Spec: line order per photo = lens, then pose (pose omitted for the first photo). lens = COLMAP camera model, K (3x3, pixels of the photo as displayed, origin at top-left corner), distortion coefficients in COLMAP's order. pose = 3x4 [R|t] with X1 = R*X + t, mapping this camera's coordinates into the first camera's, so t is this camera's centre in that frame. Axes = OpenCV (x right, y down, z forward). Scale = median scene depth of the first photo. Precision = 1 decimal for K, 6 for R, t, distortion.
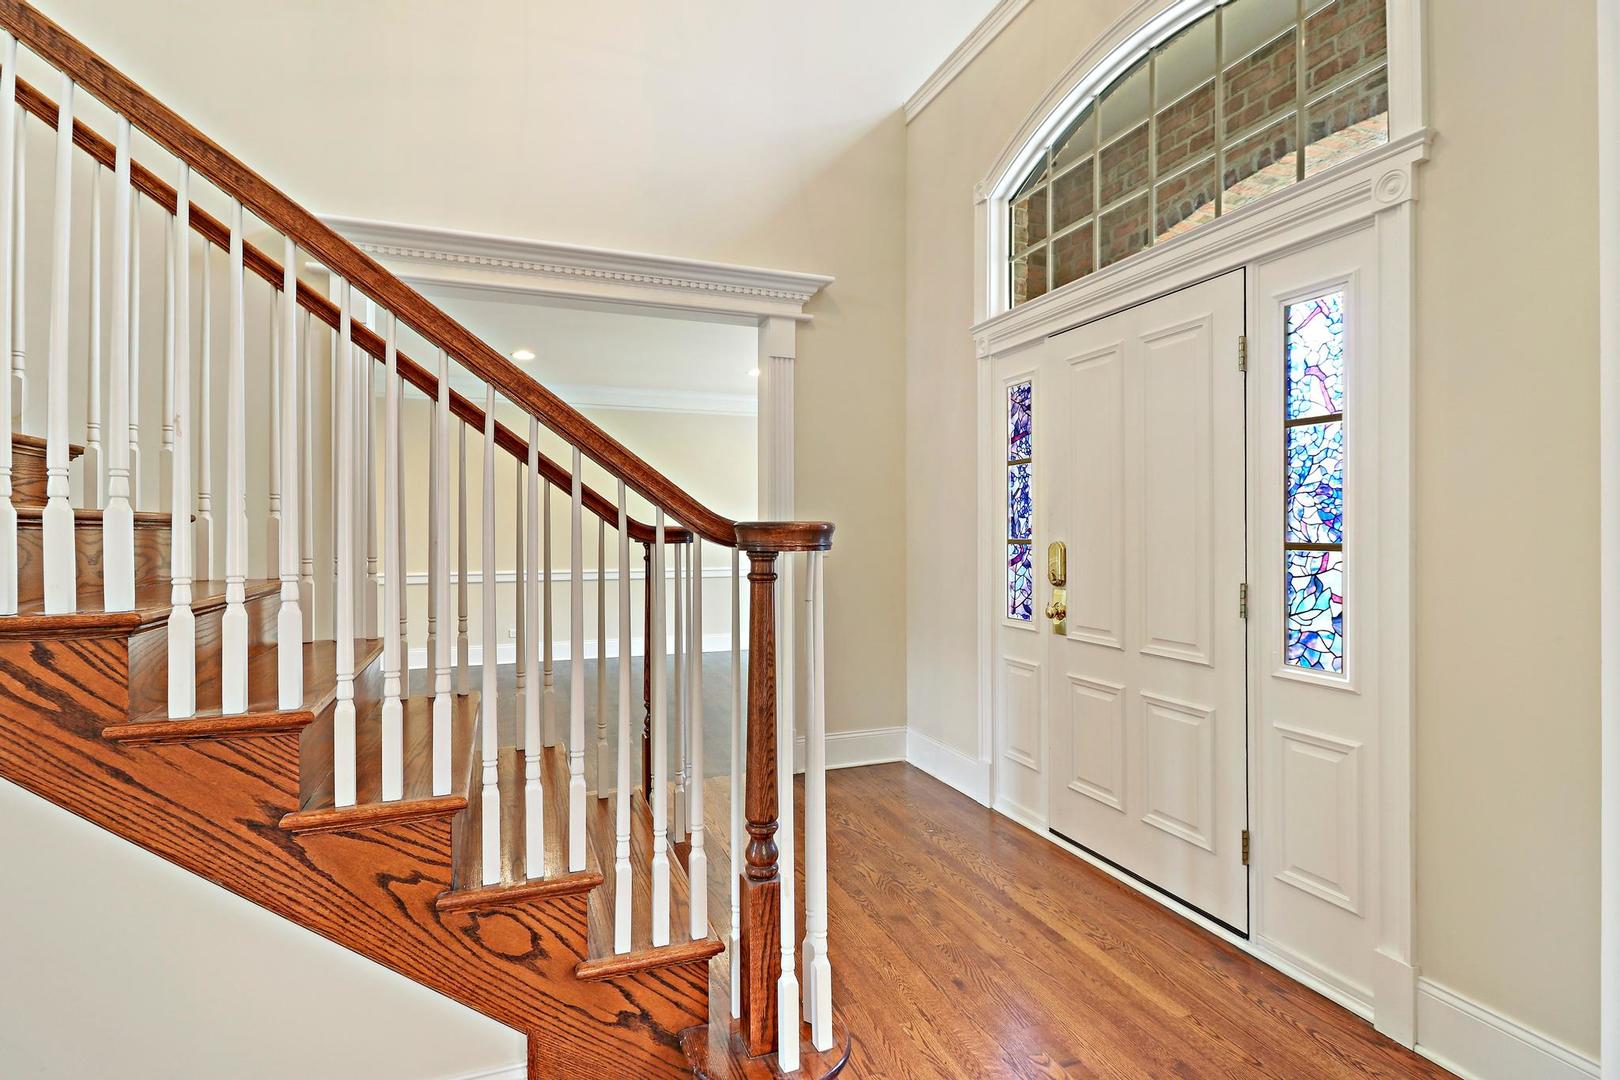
lens RADIAL K [[785.6, 0, 815.3], [0, 785.6, 534.0], [0, 0, 1]] dist [-0.009905, -0.002406]
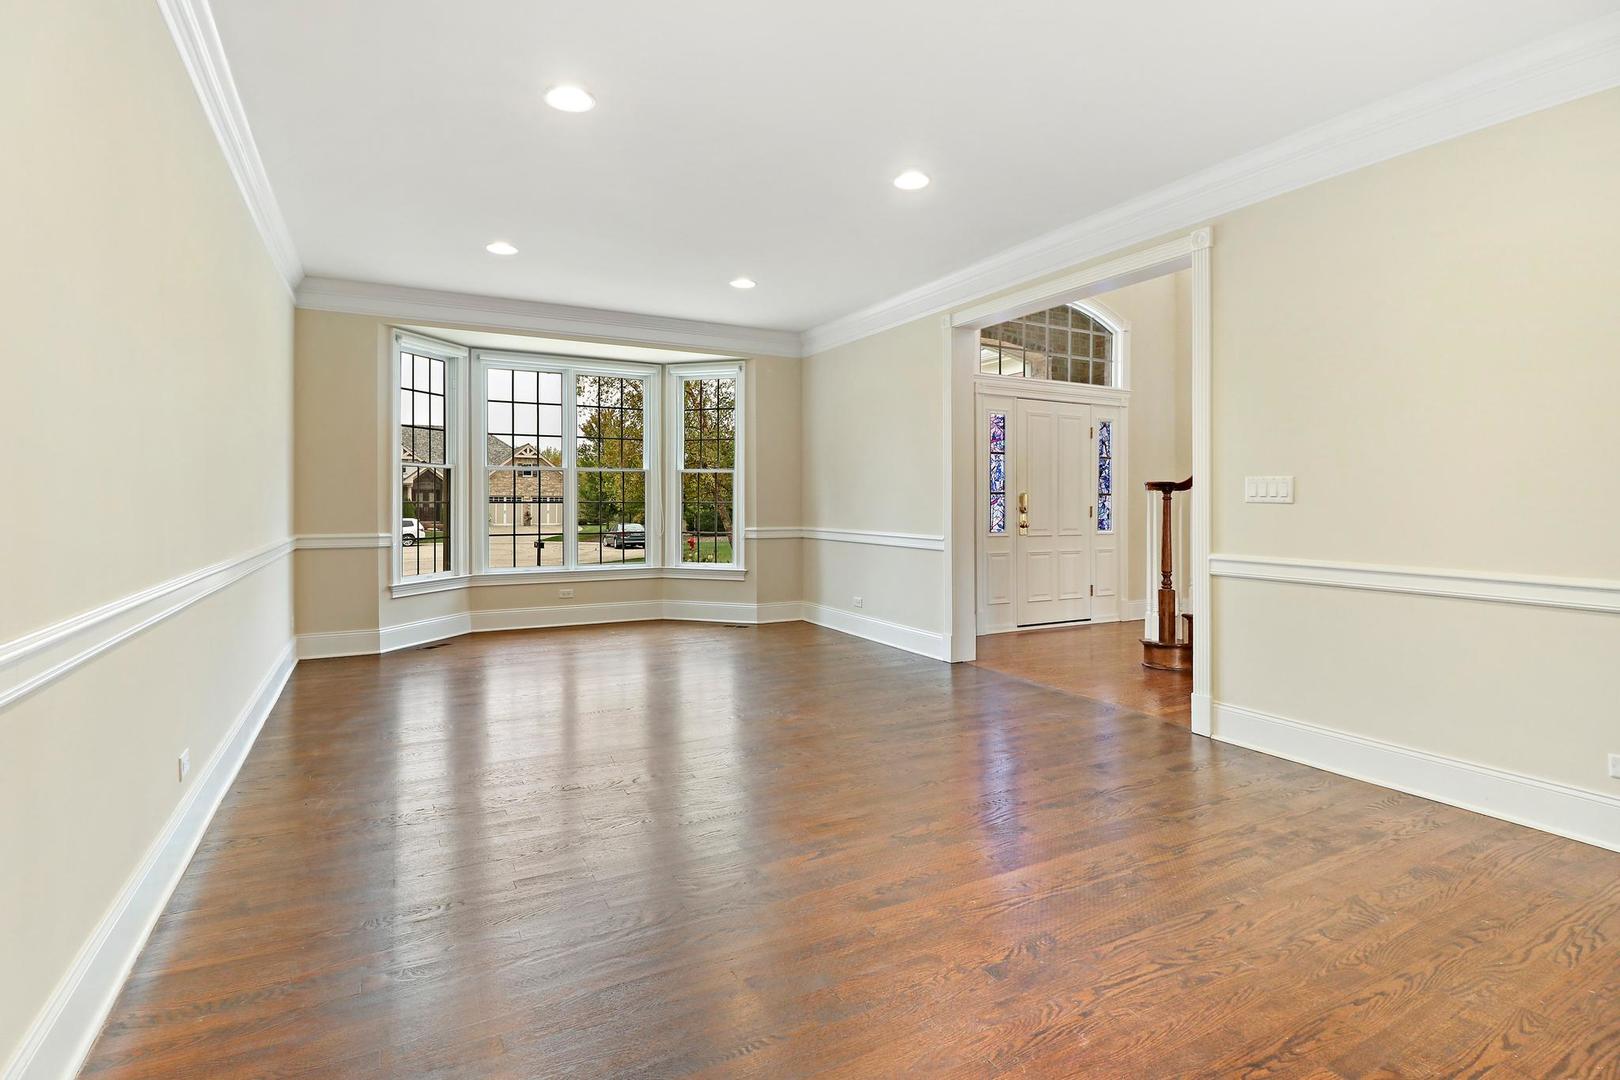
lens RADIAL K [[785.6, 0, 807.7], [0, 785.6, 528.1], [0, 0, 1]] dist [-0.009905, -0.002406]
pose [[-0.126119, -0.027575, 0.991632, -2.313242], [0.001663, 0.999606, 0.028008, 0.058327], [-0.992014, 0.005181, -0.126024, 2.409785]]
